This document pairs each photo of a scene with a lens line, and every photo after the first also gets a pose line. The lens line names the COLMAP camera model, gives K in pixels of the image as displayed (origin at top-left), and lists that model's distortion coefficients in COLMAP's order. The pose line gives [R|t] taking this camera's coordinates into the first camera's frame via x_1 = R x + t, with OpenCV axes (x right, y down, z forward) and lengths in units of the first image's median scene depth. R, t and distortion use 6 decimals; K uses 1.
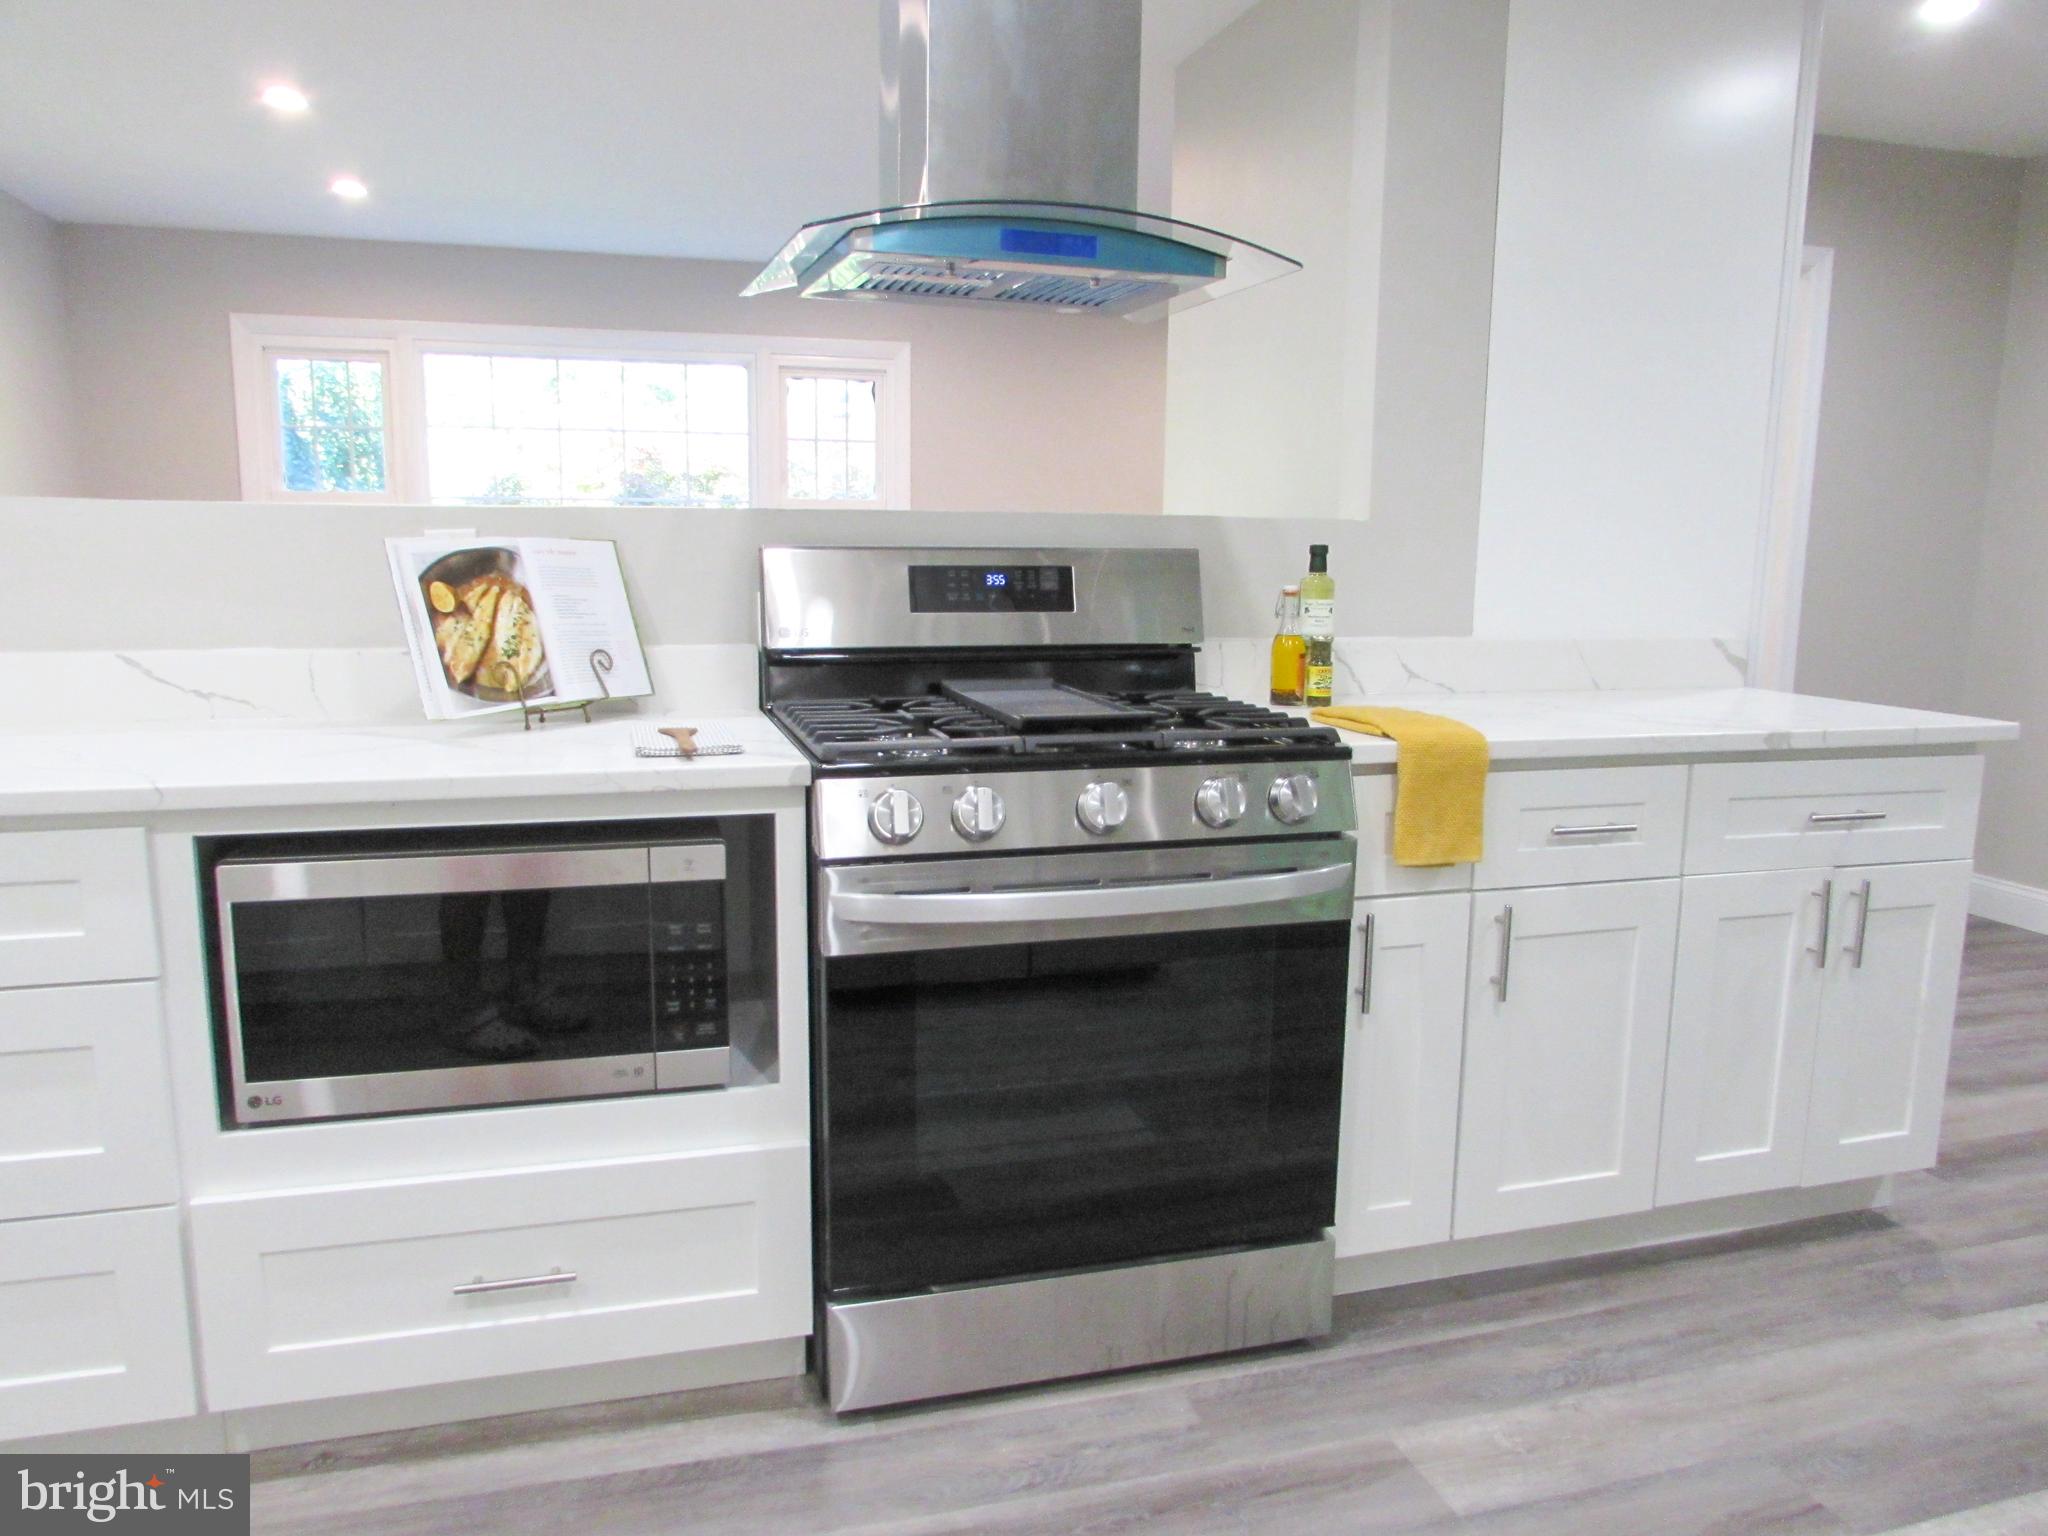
lens RADIAL K [[1442.0, 0, 1021.9], [0, 1442.0, 780.6], [0, 0, 1]] dist [-0.046907, 0.023727]
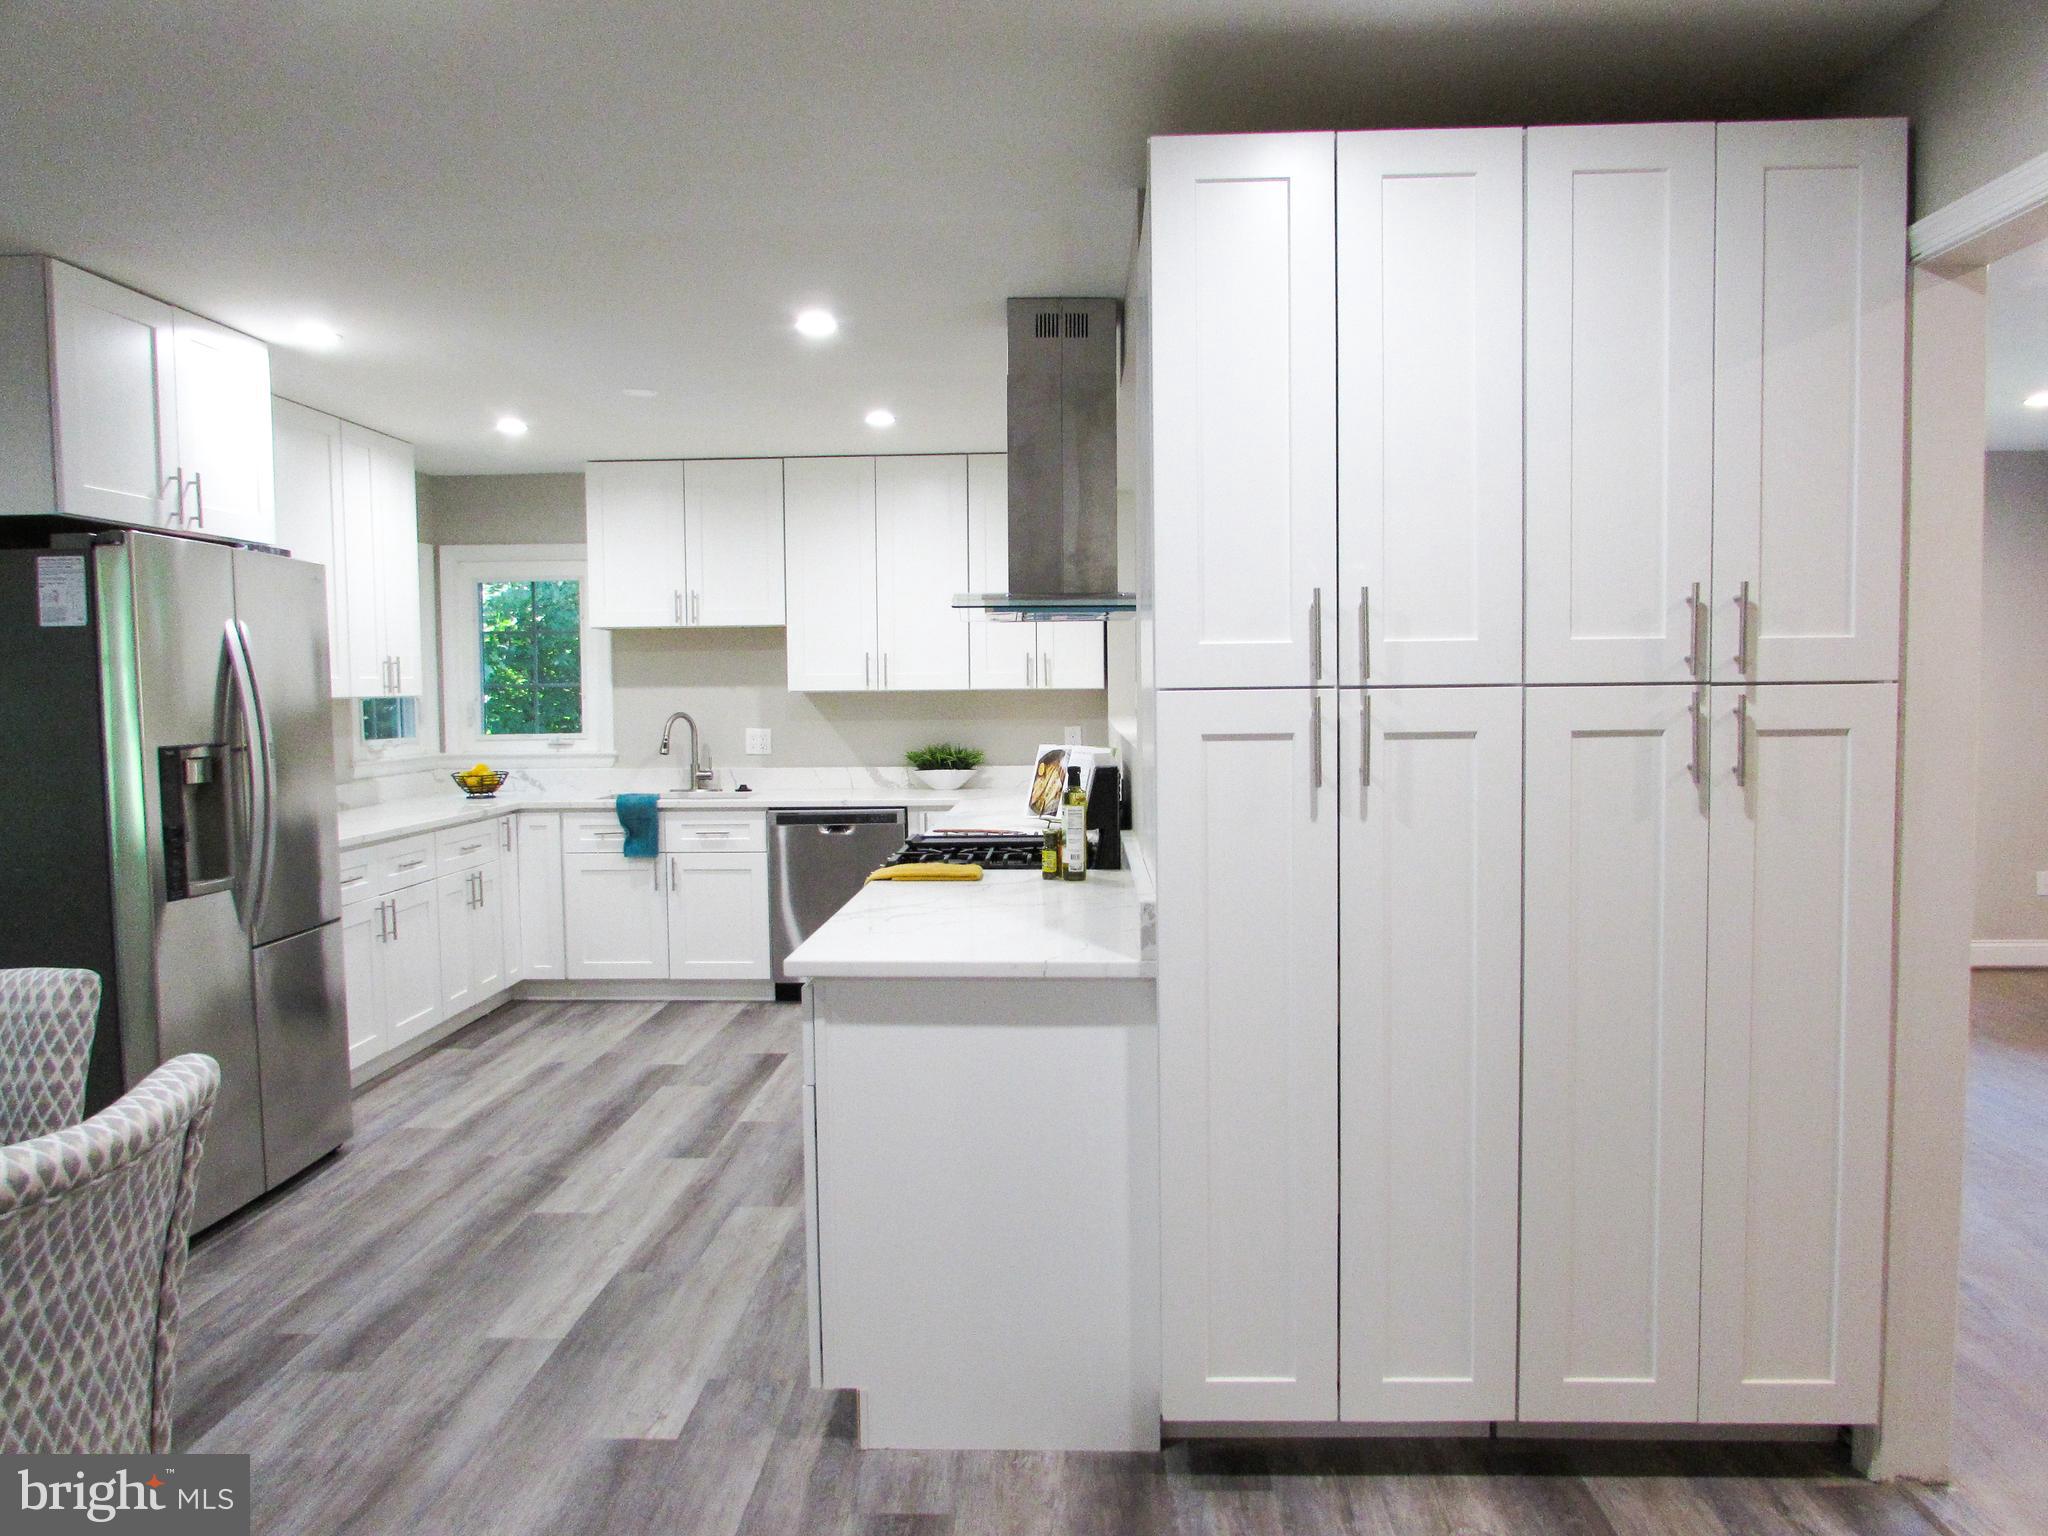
lens RADIAL K [[1442.0, 0, 1021.9], [0, 1442.0, 780.6], [0, 0, 1]] dist [-0.046907, 0.023727]
pose [[-0.314680, 0.054978, -0.947604, 1.864890], [-0.145032, 0.983814, 0.105241, -0.350877], [0.938053, 0.170550, -0.301613, 1.658235]]
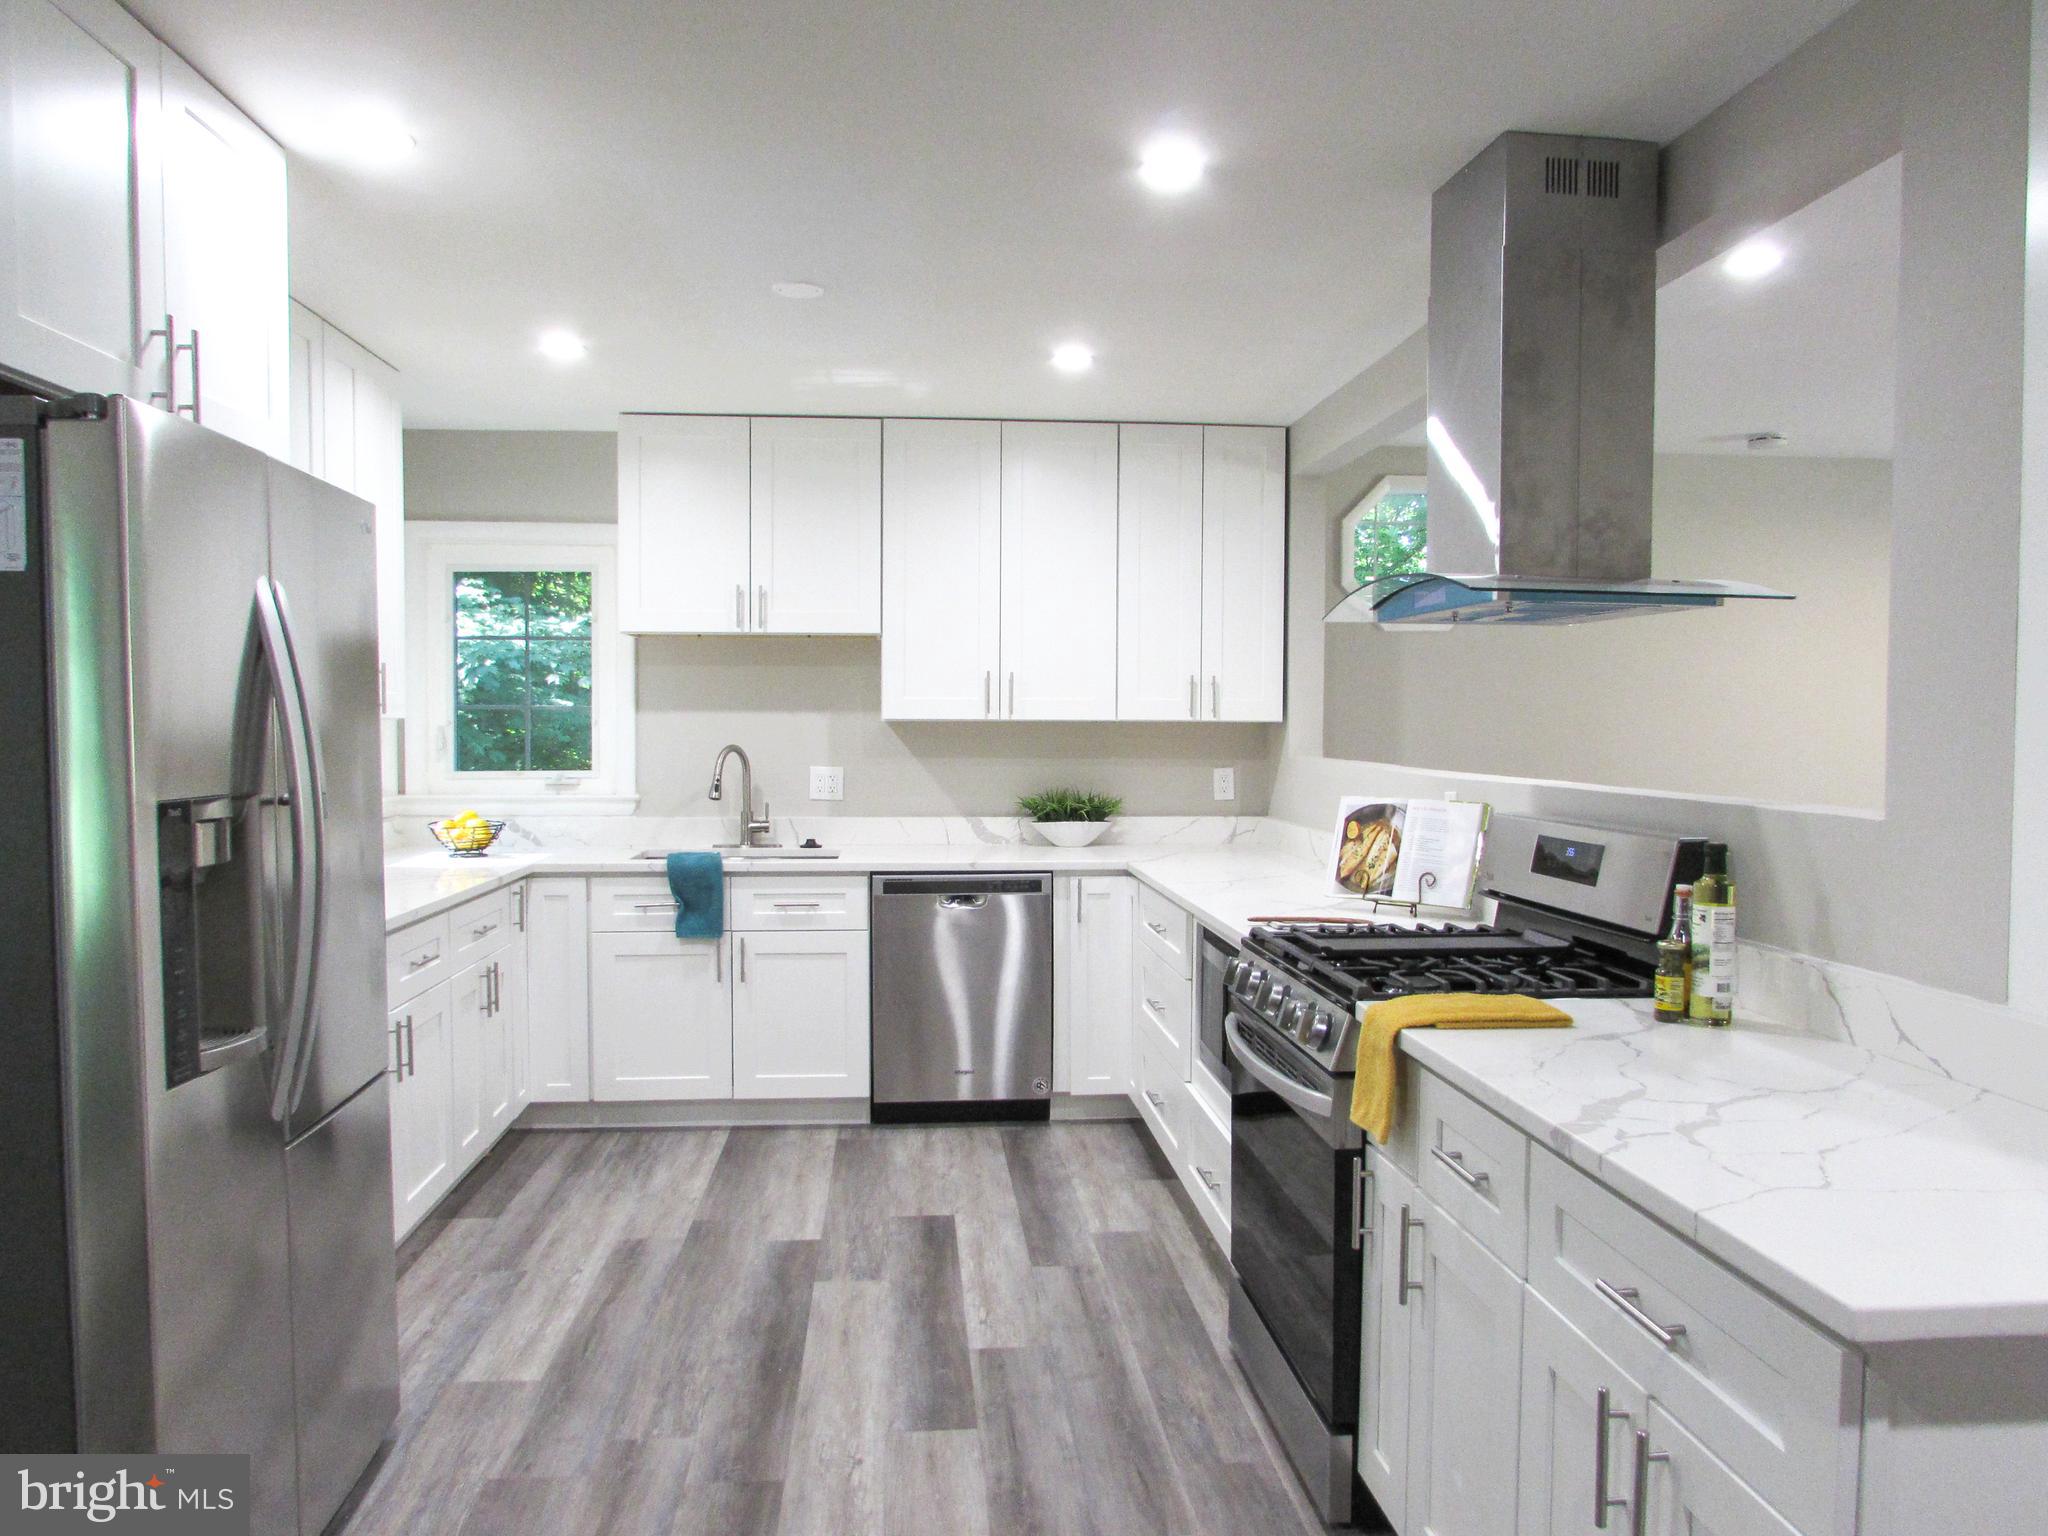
lens RADIAL K [[1442.0, 0, 1021.9], [0, 1442.0, 780.6], [0, 0, 1]] dist [-0.046907, 0.023727]
pose [[-0.194572, 0.029941, -0.980431, 1.378328], [-0.162393, 0.984757, 0.062301, -0.226156], [0.967352, 0.171337, -0.186744, 0.898206]]
